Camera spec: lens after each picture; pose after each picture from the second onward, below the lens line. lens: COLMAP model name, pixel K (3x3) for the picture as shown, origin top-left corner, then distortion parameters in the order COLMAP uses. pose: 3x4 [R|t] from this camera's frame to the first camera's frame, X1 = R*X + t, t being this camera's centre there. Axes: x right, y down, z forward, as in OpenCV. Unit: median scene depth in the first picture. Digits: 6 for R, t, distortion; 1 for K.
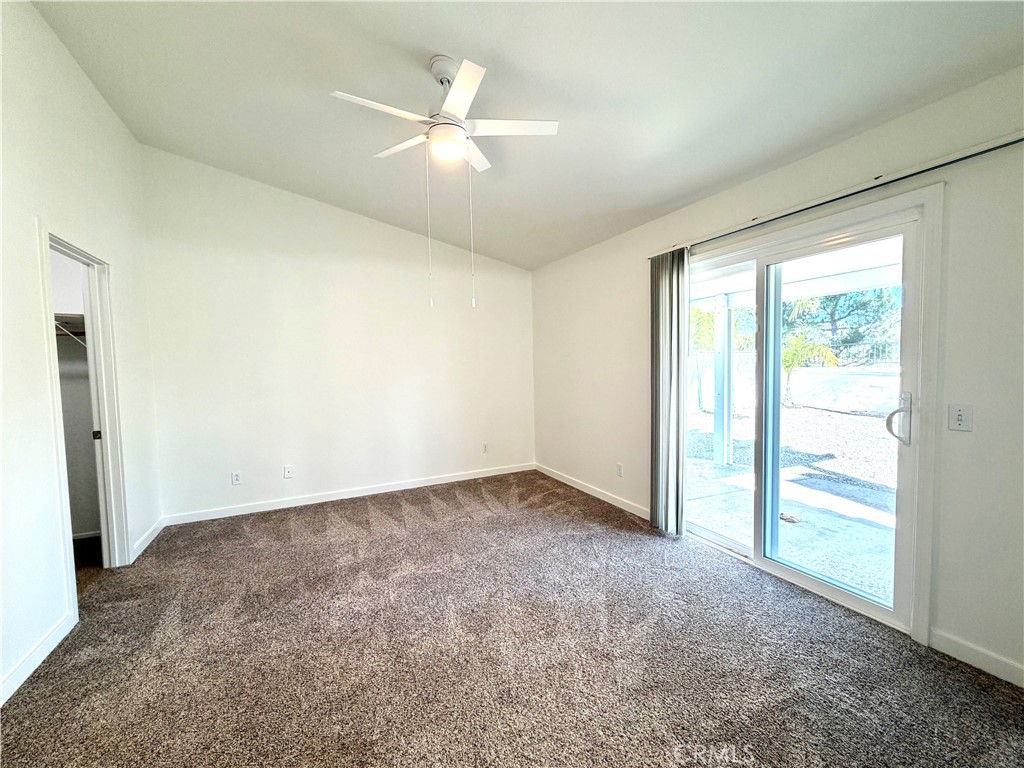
lens RADIAL K [[407.5, 0, 509.3], [0, 407.5, 385.8], [0, 0, 1]] dist [-0.002131, 0.000279]
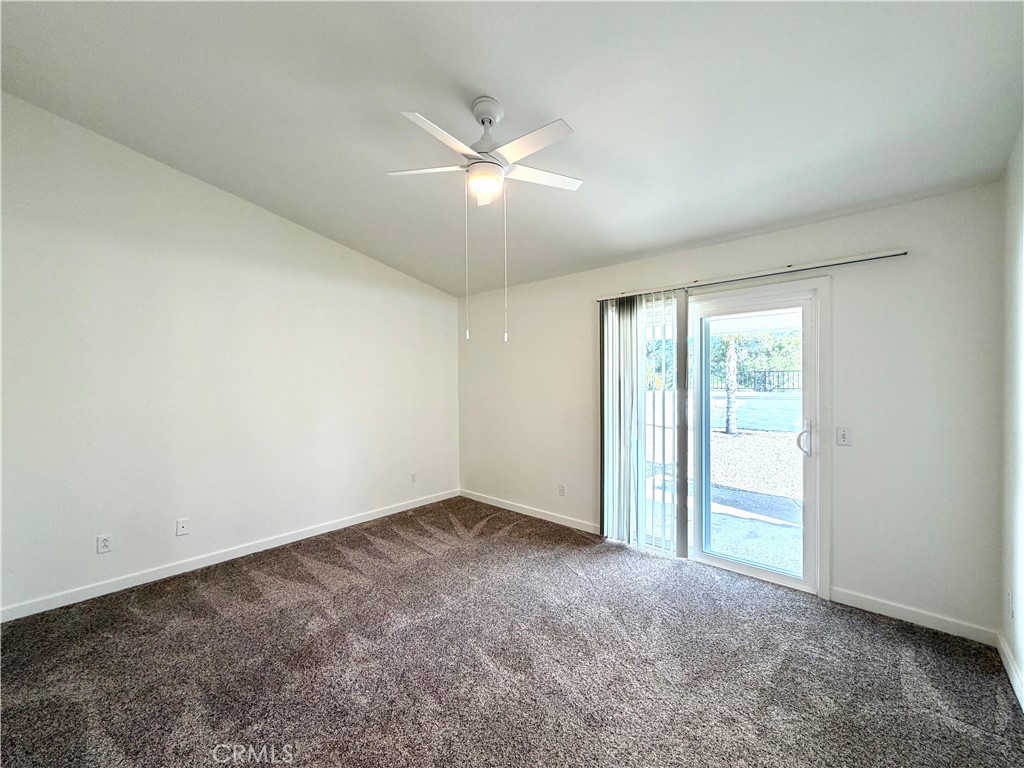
lens RADIAL K [[407.5, 0, 509.3], [0, 407.5, 385.8], [0, 0, 1]] dist [-0.002131, 0.000279]
pose [[0.930990, 0.010355, 0.364898, -0.305519], [0.006948, 0.998914, -0.046074, -0.024448], [-0.364979, 0.045429, 0.929907, 0.038000]]
